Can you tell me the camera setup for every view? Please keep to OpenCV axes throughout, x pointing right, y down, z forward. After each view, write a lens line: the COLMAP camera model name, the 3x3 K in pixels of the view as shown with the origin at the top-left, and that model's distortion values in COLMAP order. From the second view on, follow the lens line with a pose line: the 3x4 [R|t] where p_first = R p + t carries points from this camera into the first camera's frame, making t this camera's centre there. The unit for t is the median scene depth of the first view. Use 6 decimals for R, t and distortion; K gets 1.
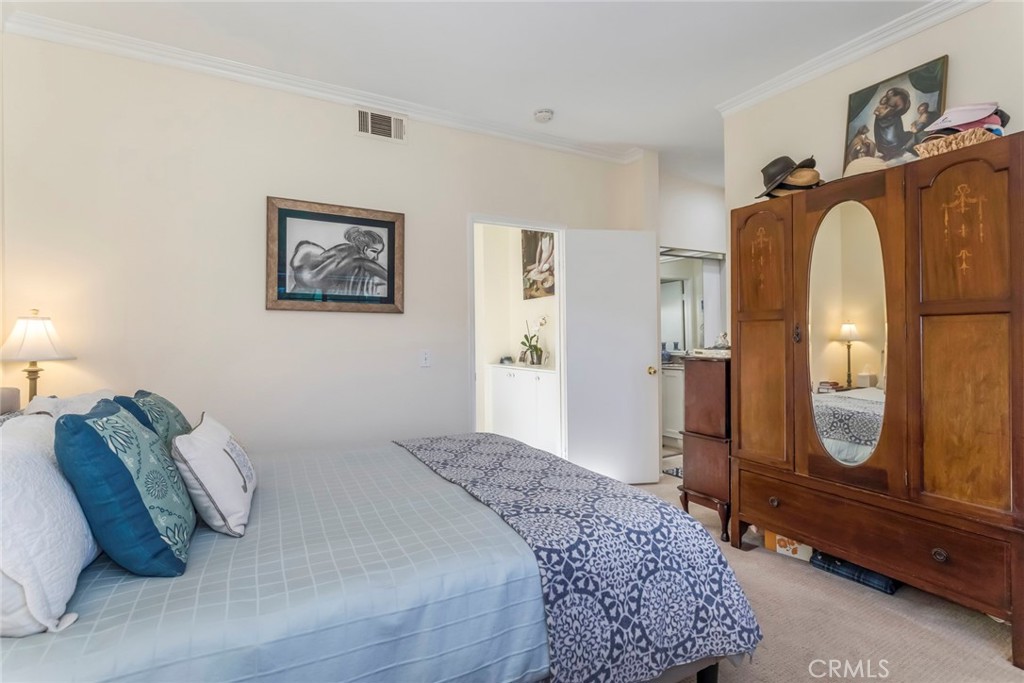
lens RADIAL K [[480.6, 0, 516.1], [0, 480.6, 334.7], [0, 0, 1]] dist [-0.003150, 0.000019]
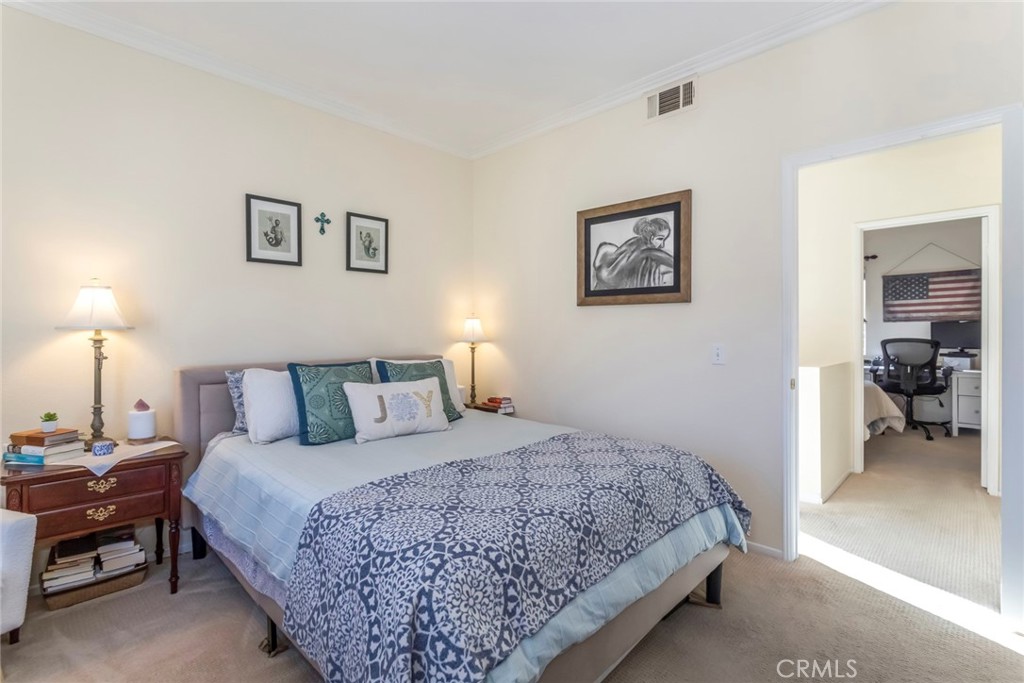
lens RADIAL K [[480.6, 0, 516.5], [0, 480.6, 340.1], [0, 0, 1]] dist [-0.003150, 0.000019]
pose [[0.306436, 0.025577, -0.951548, 0.546558], [0.004936, 0.999583, 0.028457, -0.001110], [0.951878, -0.013417, 0.306182, 0.448766]]
